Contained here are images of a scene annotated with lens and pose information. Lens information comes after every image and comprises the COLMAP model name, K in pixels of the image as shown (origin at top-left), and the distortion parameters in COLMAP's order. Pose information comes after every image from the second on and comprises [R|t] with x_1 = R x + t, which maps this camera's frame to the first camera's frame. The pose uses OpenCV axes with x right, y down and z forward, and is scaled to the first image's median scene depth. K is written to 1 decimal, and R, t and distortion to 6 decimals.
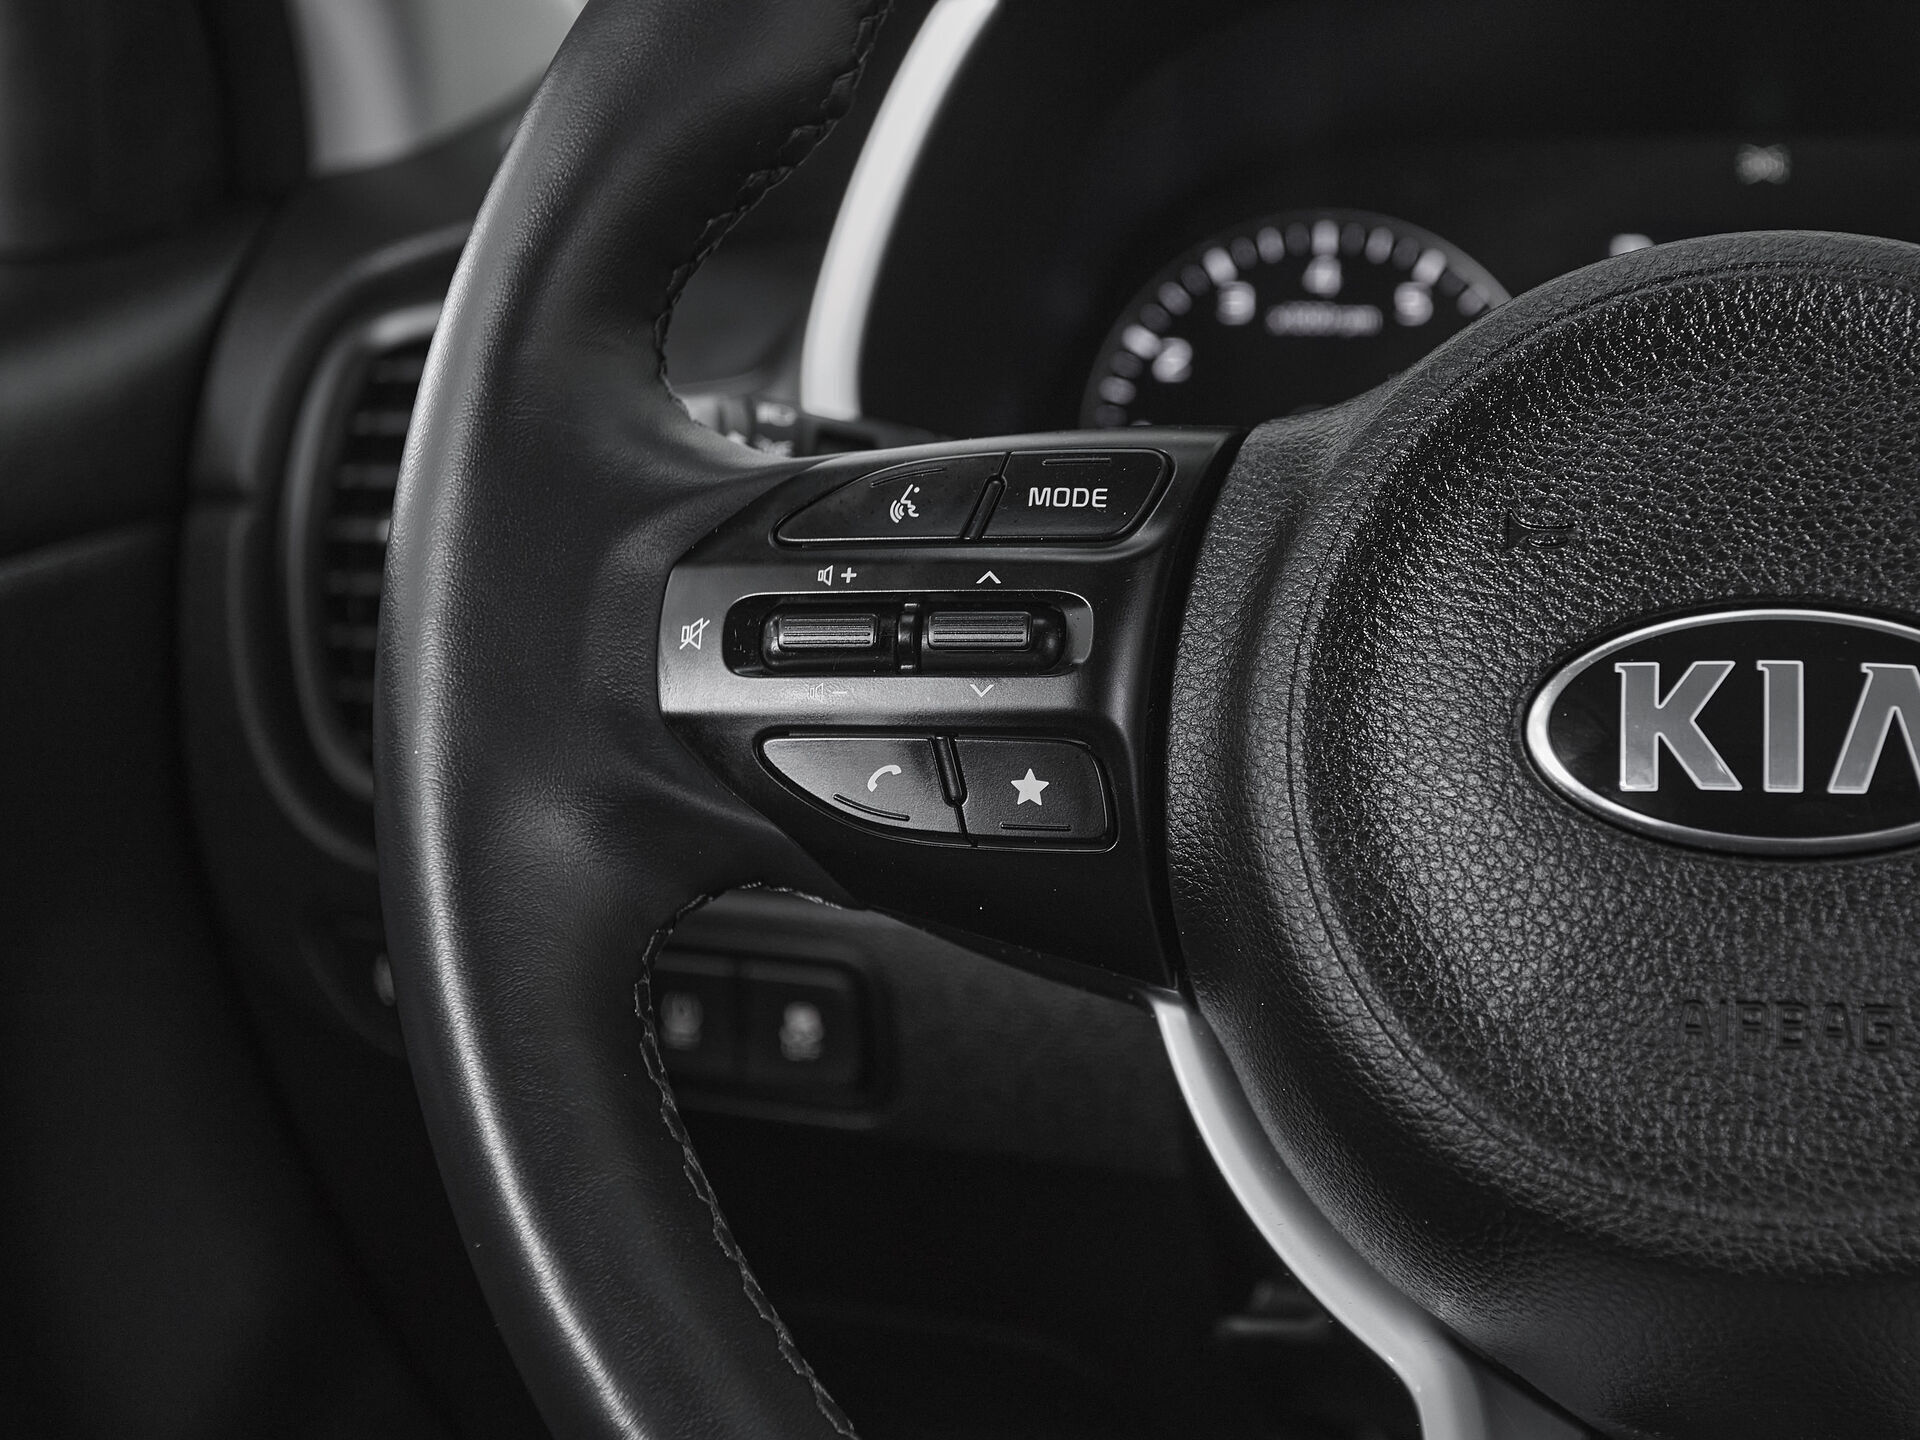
lens RADIAL K [[2985.3, 0, 1187.5], [0, 2985.3, 721.9], [0, 0, 1]] dist [0.020579, 0.049485]
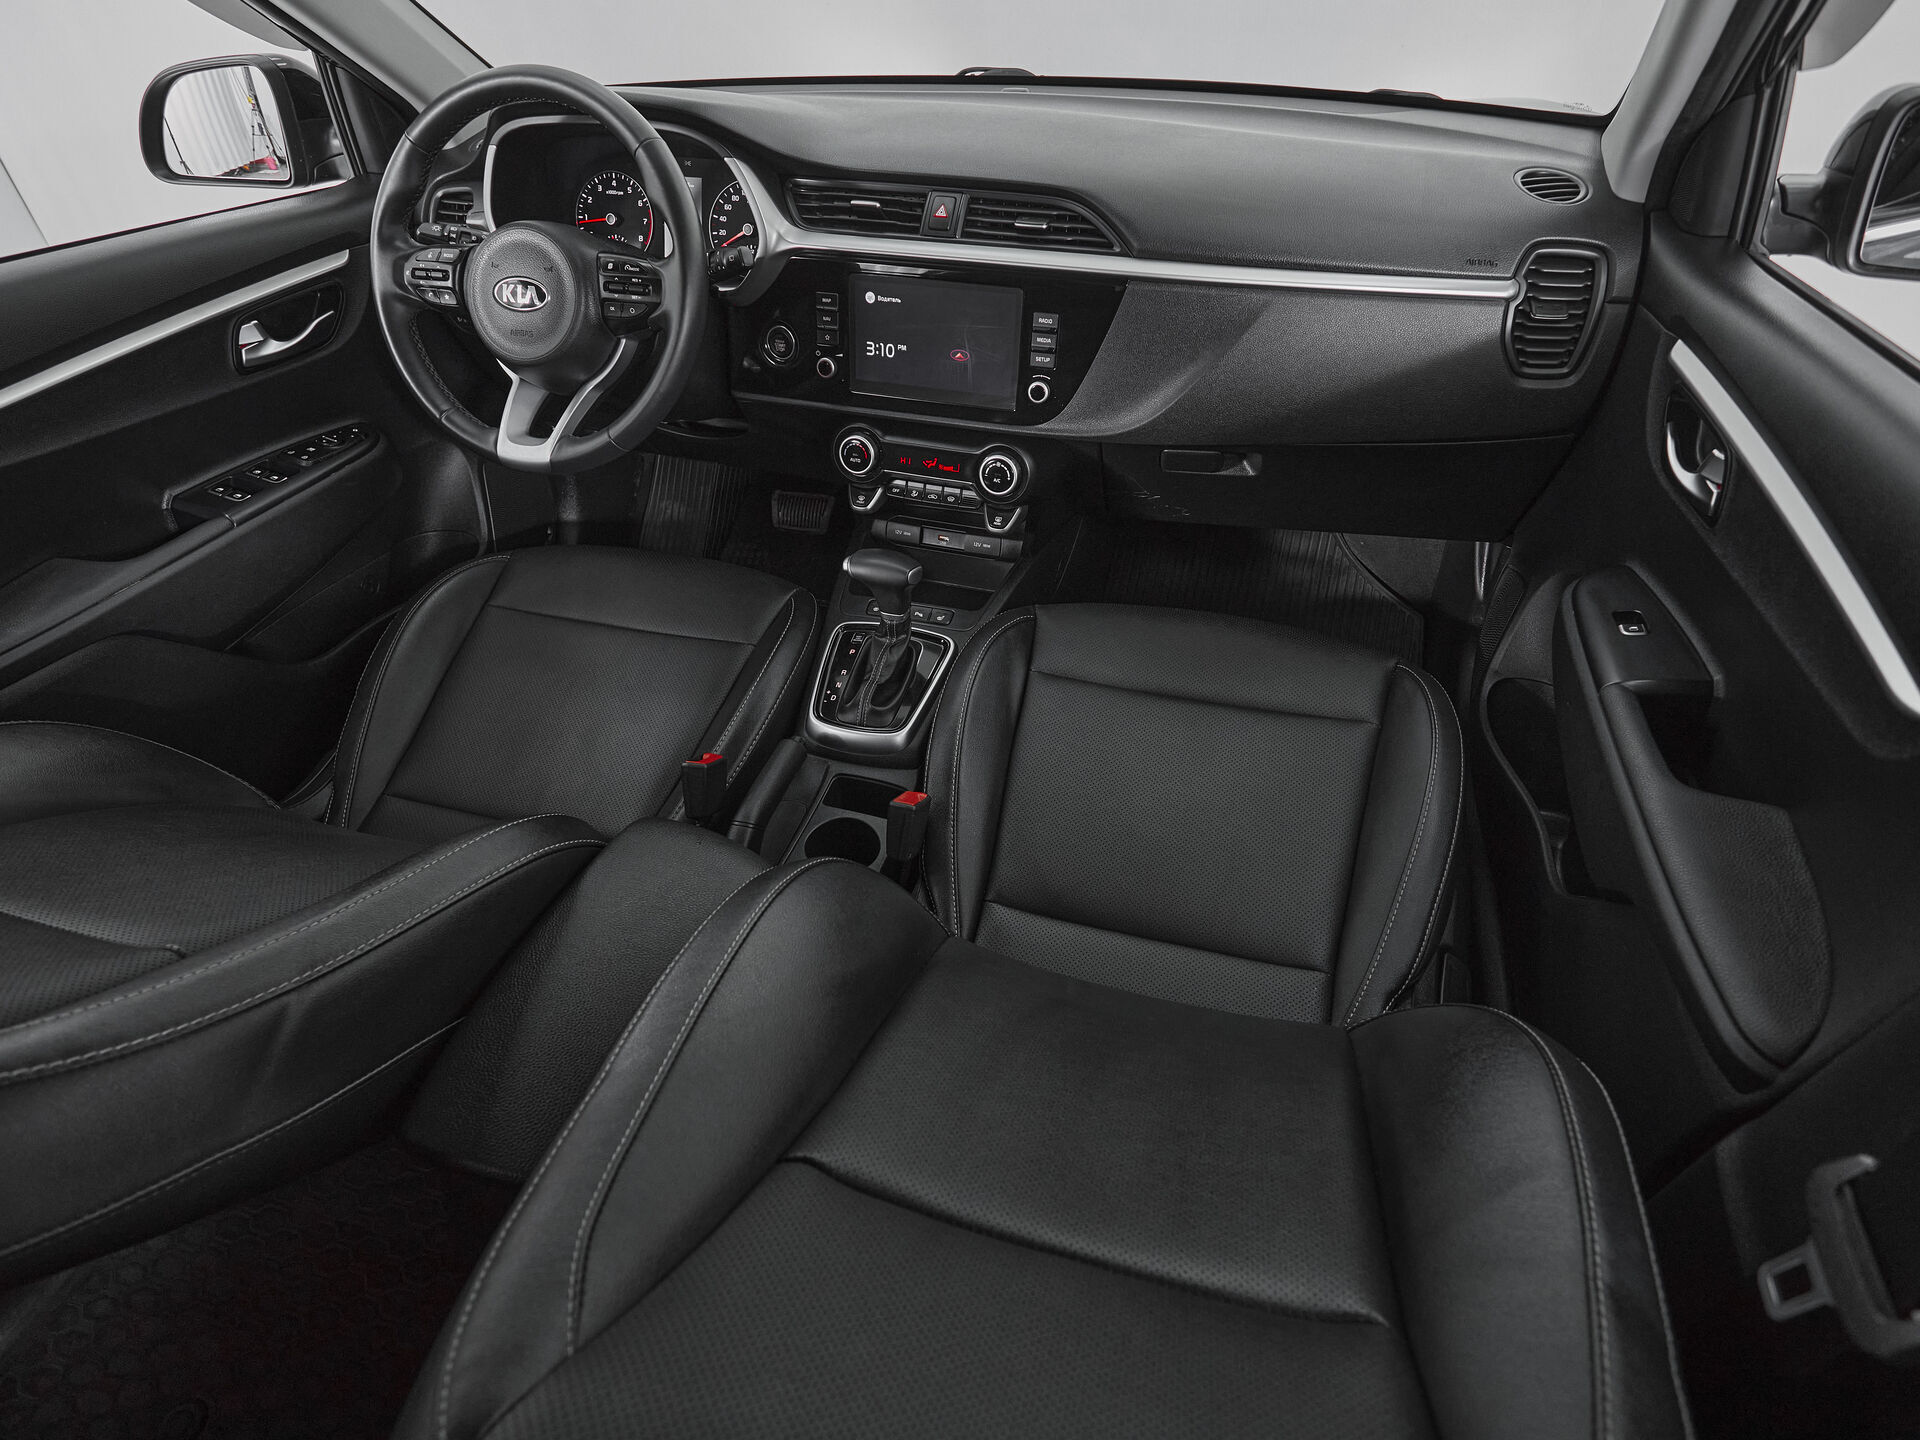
lens RADIAL K [[1039.7, 0, 958.1], [0, 1039.7, 731.7], [0, 0, 1]] dist [-0.001046, -0.000719]
pose [[0.989859, 0.090737, -0.109296, 1.649993], [-0.032933, 0.895031, 0.444787, -0.210232], [0.138182, -0.436677, 0.888943, -1.704140]]
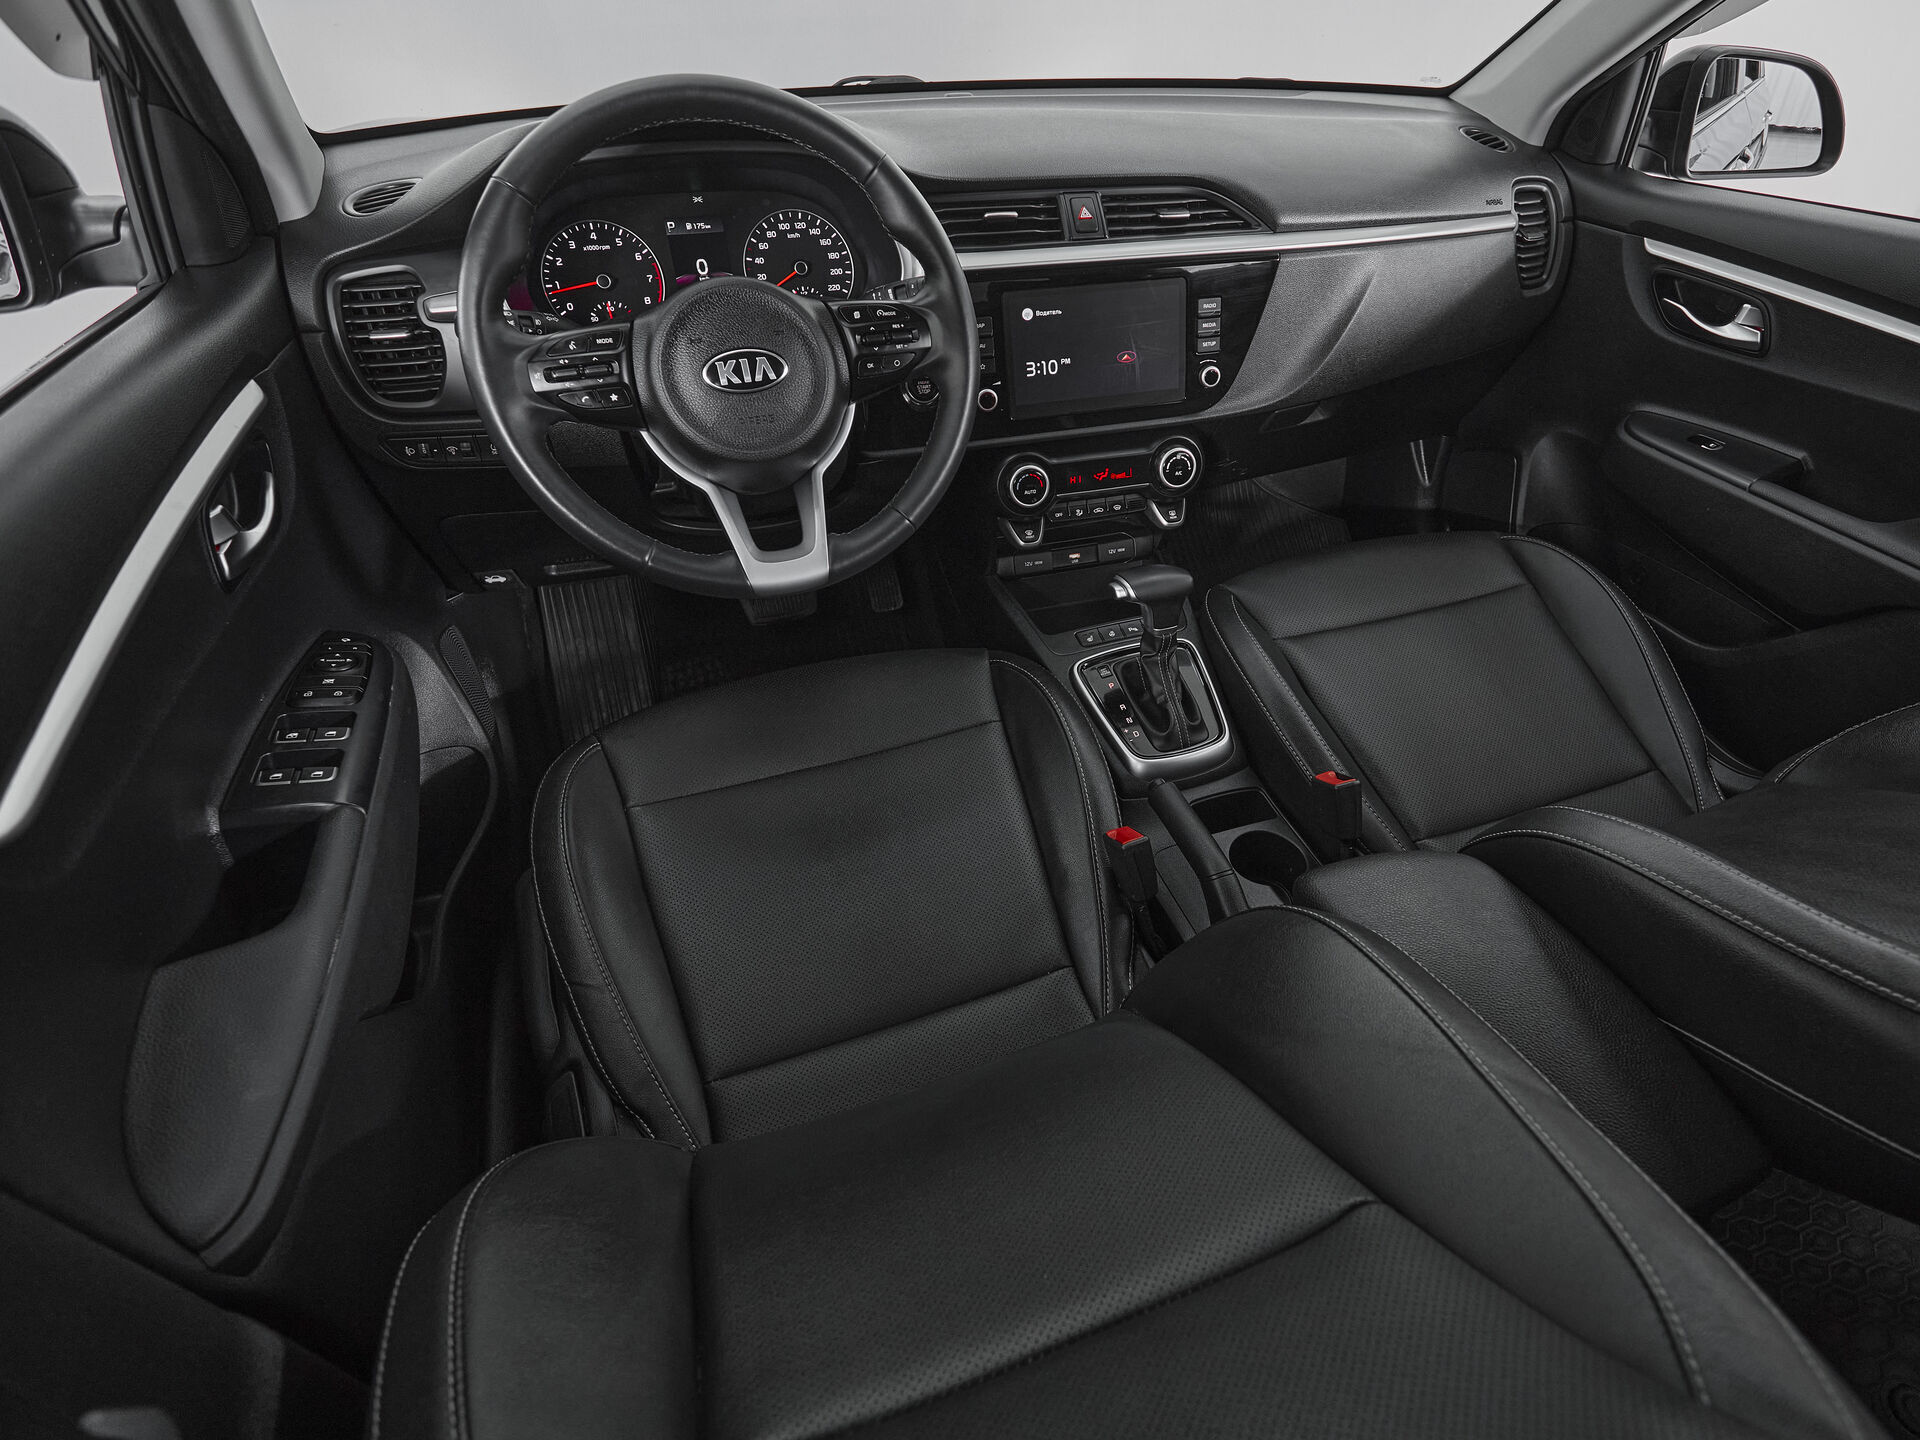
lens RADIAL K [[1046.8, 0, 1077.2], [0, 1046.8, 726.4], [0, 0, 1]] dist [-0.000037, -0.000691]
pose [[0.865204, -0.280528, 0.415604, -0.289400], [0.081601, 0.896578, 0.435304, -0.207651], [-0.494736, -0.342713, 0.798613, -1.216474]]
